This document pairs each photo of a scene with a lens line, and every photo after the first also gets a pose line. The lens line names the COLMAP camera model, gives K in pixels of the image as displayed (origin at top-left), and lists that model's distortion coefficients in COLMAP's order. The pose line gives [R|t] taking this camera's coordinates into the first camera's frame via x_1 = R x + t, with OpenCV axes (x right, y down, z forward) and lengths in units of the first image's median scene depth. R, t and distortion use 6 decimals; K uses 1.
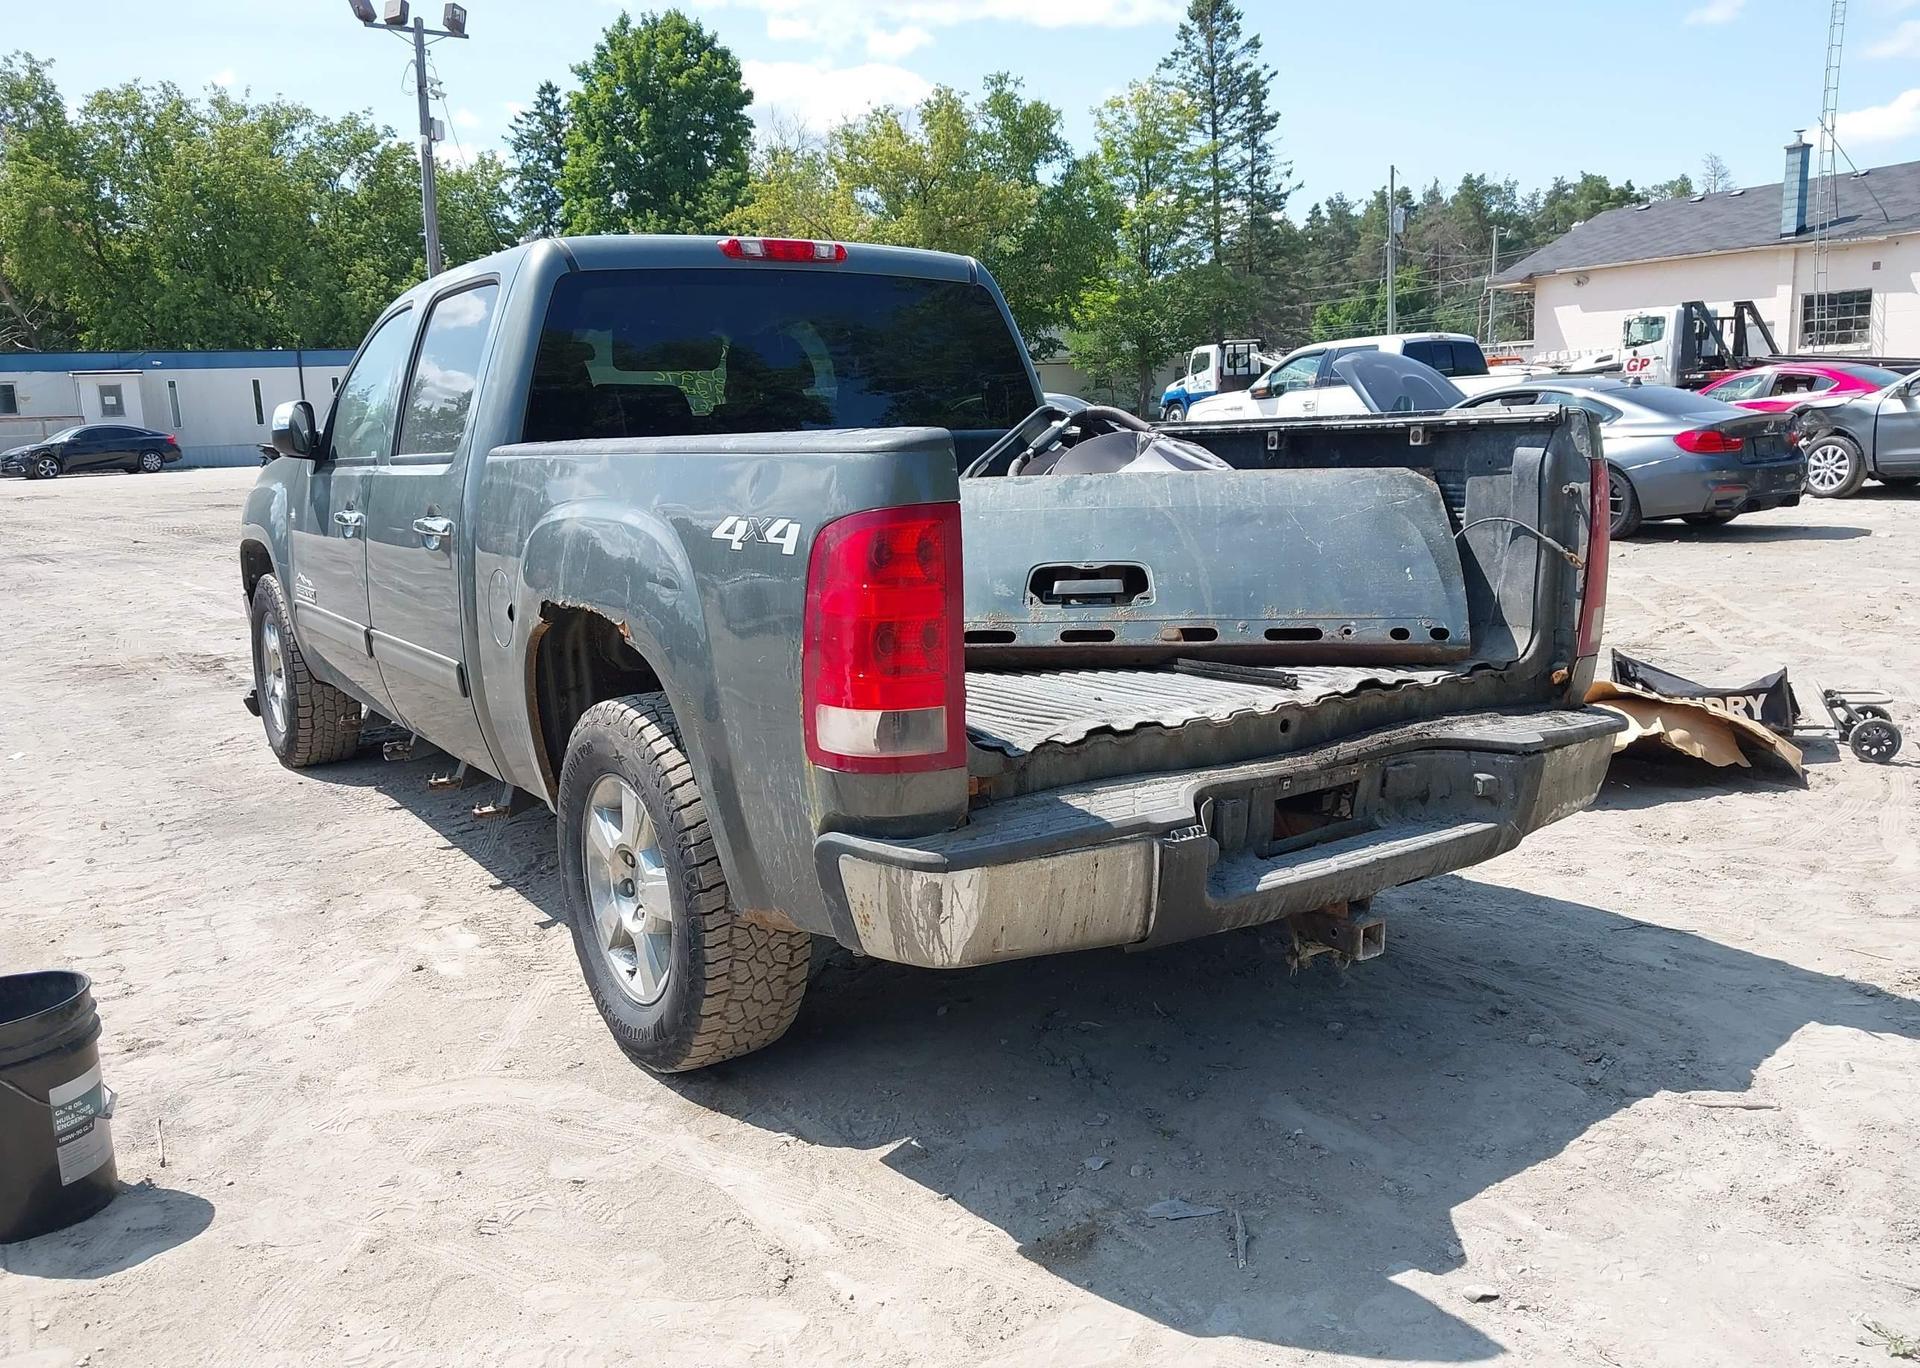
lens RADIAL K [[1592.0, 0, 907.9], [0, 1592.0, 723.3], [0, 0, 1]] dist [0.000429, -0.004228]
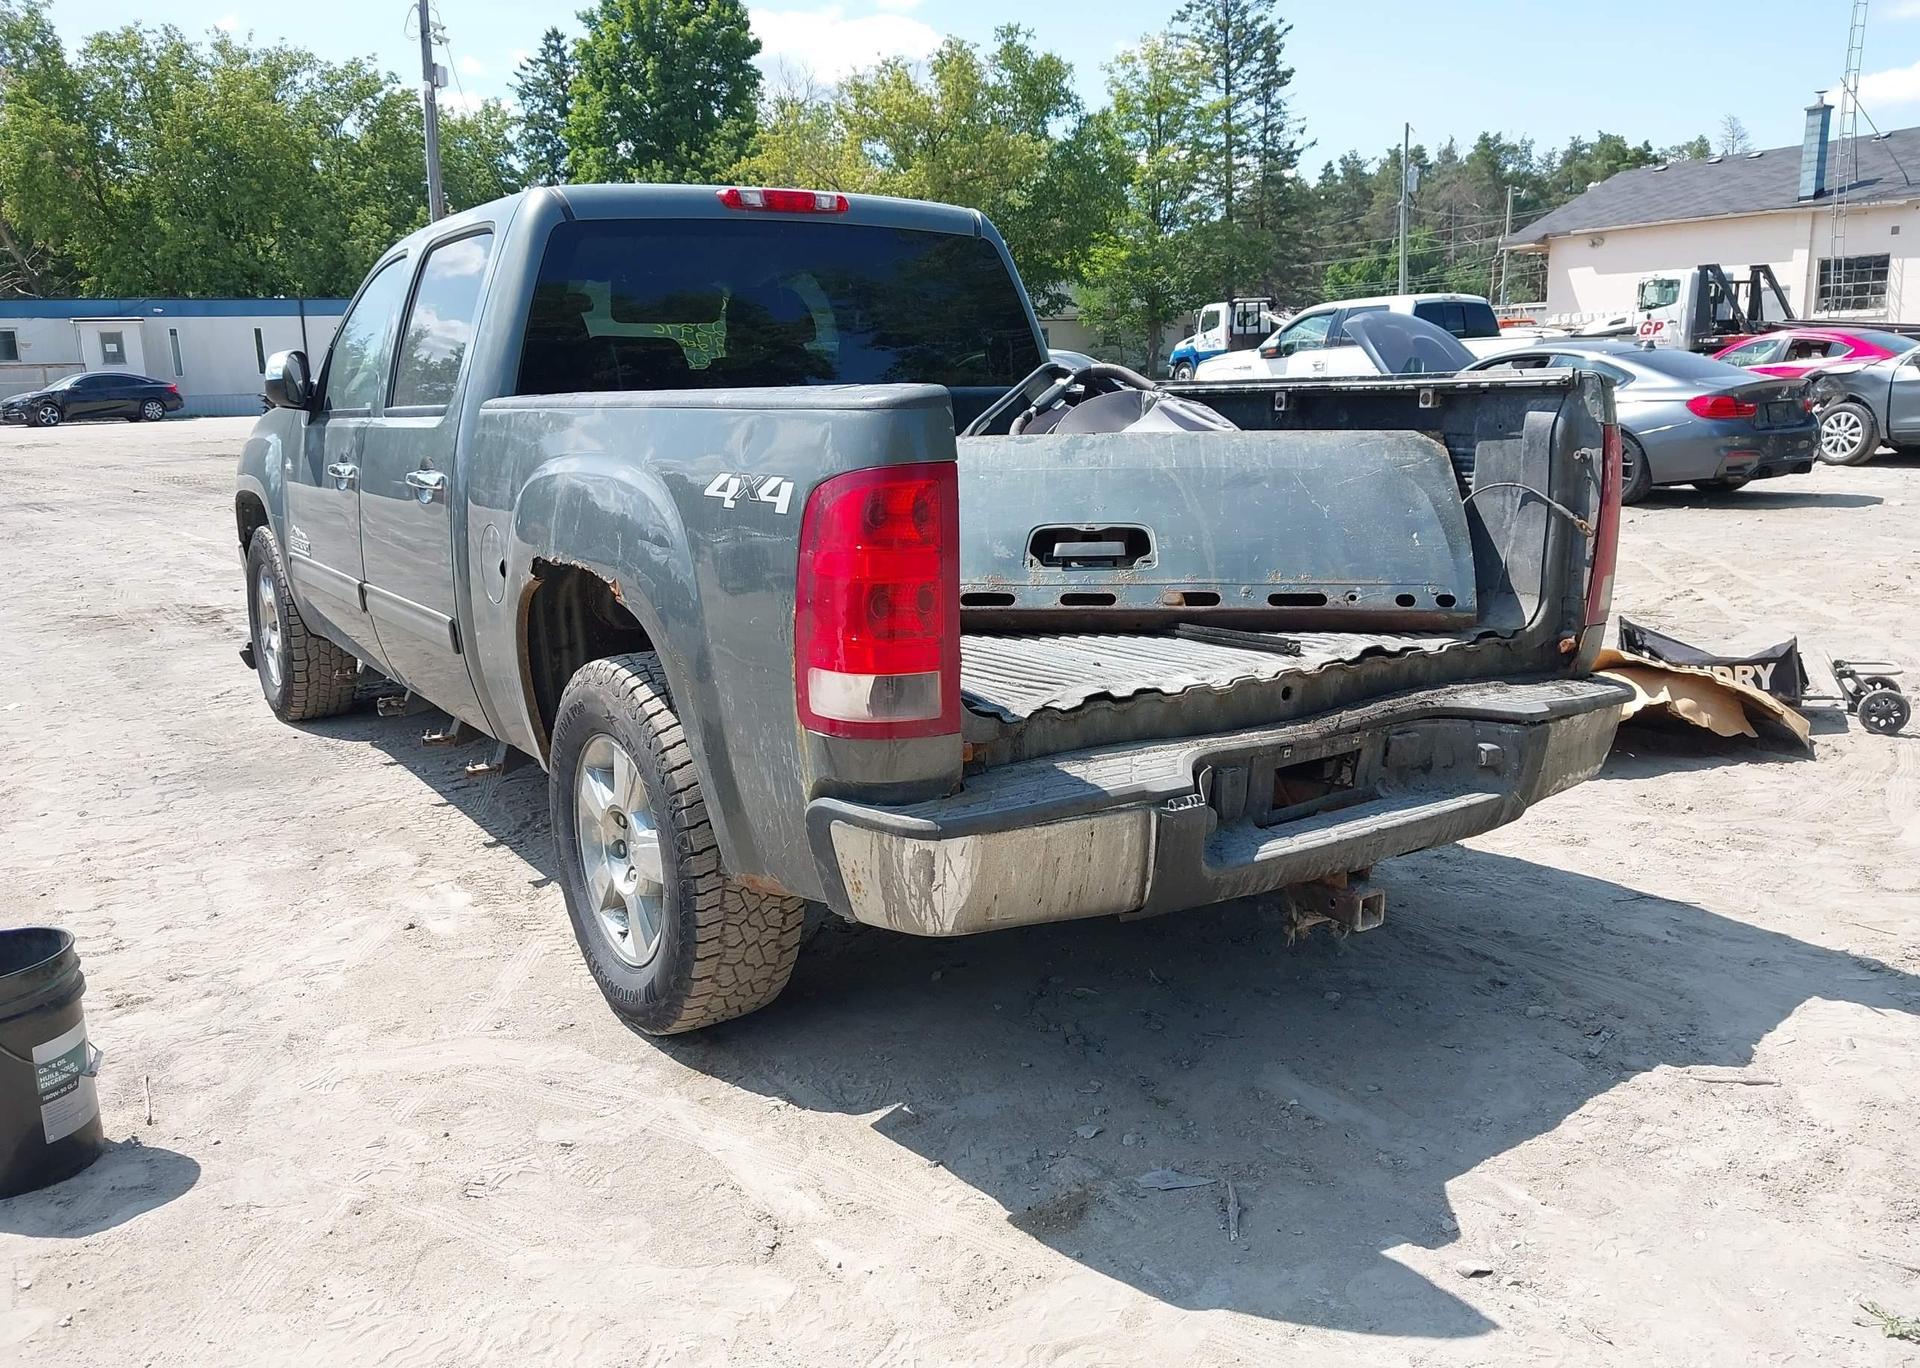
lens RADIAL K [[1592.0, 0, 907.9], [0, 1592.0, 723.3], [0, 0, 1]] dist [0.000429, -0.004228]
pose [[0.999936, 0.011114, -0.002106, 0.003807], [-0.011055, 0.999591, 0.026360, -0.002397], [0.002398, -0.026335, 0.999650, 0.011921]]
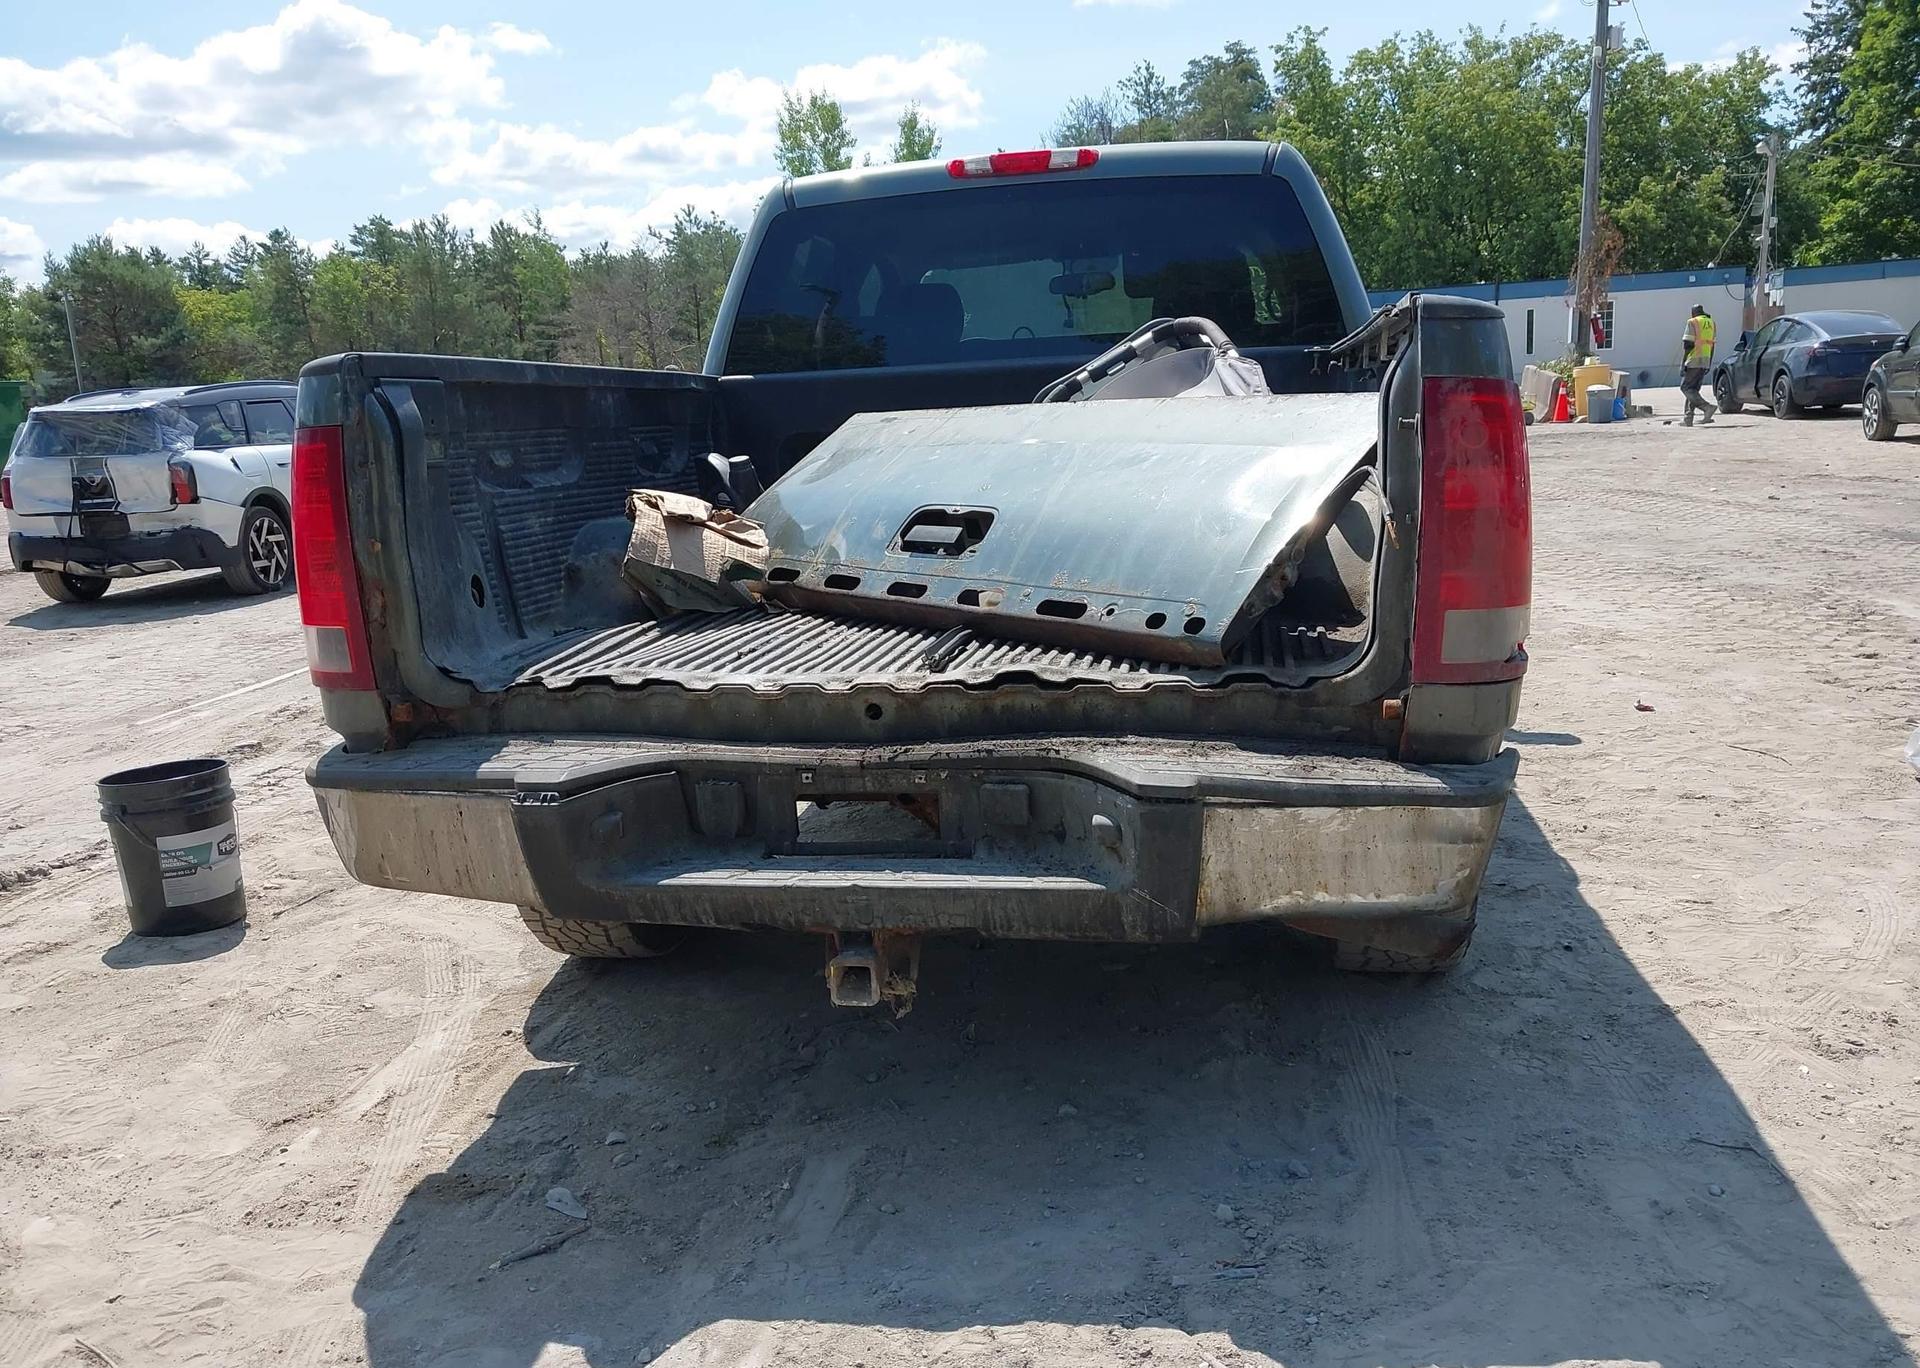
lens RADIAL K [[1555.1, 0, 913.9], [0, 1555.1, 726.5], [0, 0, 1]] dist [-0.002905, -0.007018]
pose [[0.689442, 0.143143, -0.710056, 0.646187], [-0.110097, 0.989598, 0.092595, -0.052683], [0.715925, 0.014336, 0.698030, 0.360572]]
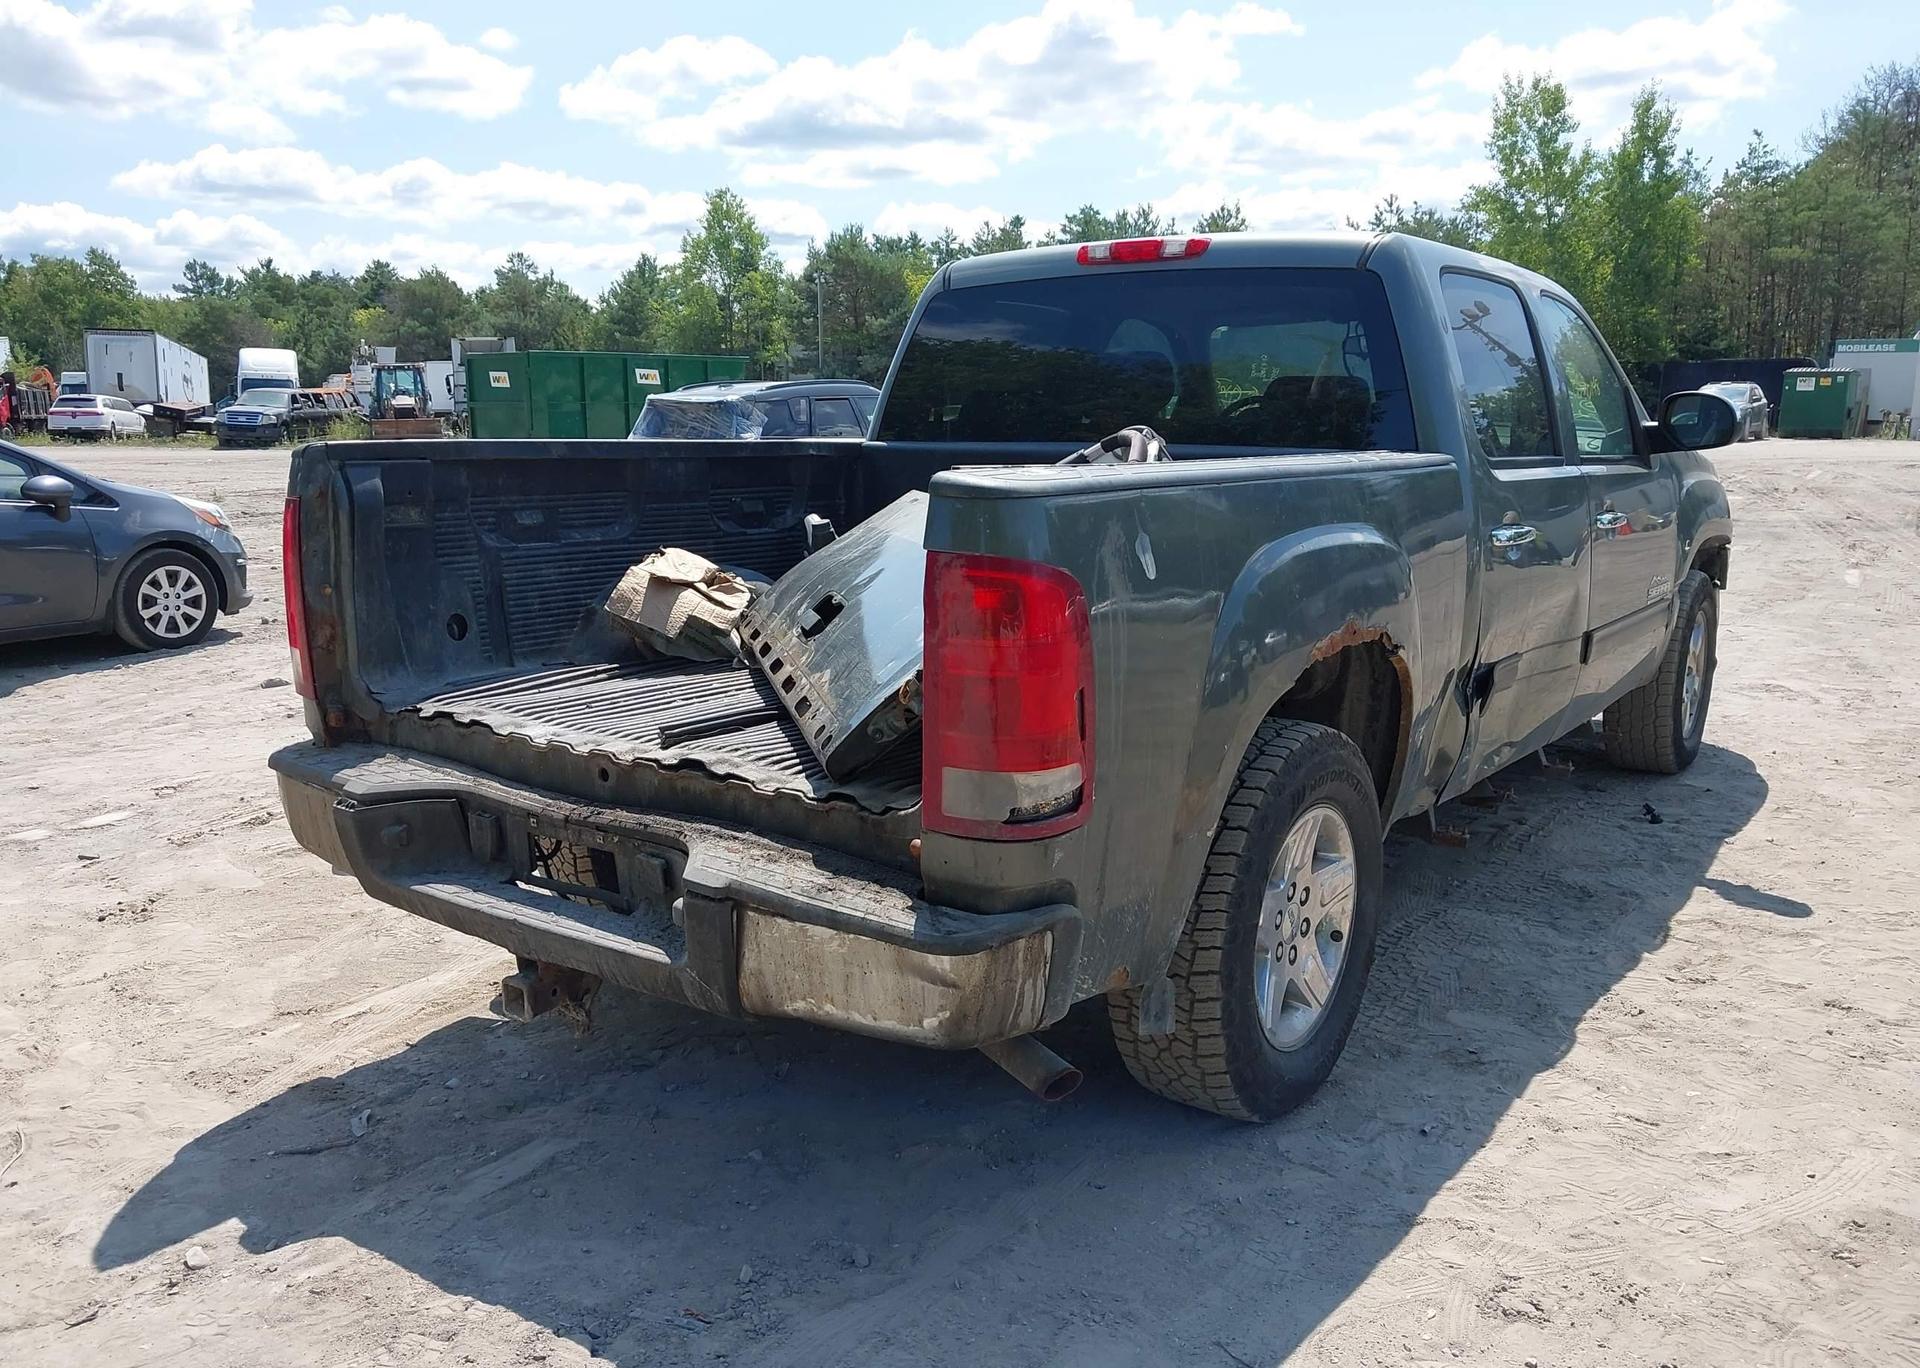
lens RADIAL K [[1592.0, 0, 907.9], [0, 1592.0, 723.3], [0, 0, 1]] dist [0.000429, -0.004228]
pose [[0.288276, 0.219039, -0.932158, 0.926579], [-0.190953, 0.967082, 0.168192, -0.176881], [0.938315, 0.129513, 0.320612, 0.680027]]
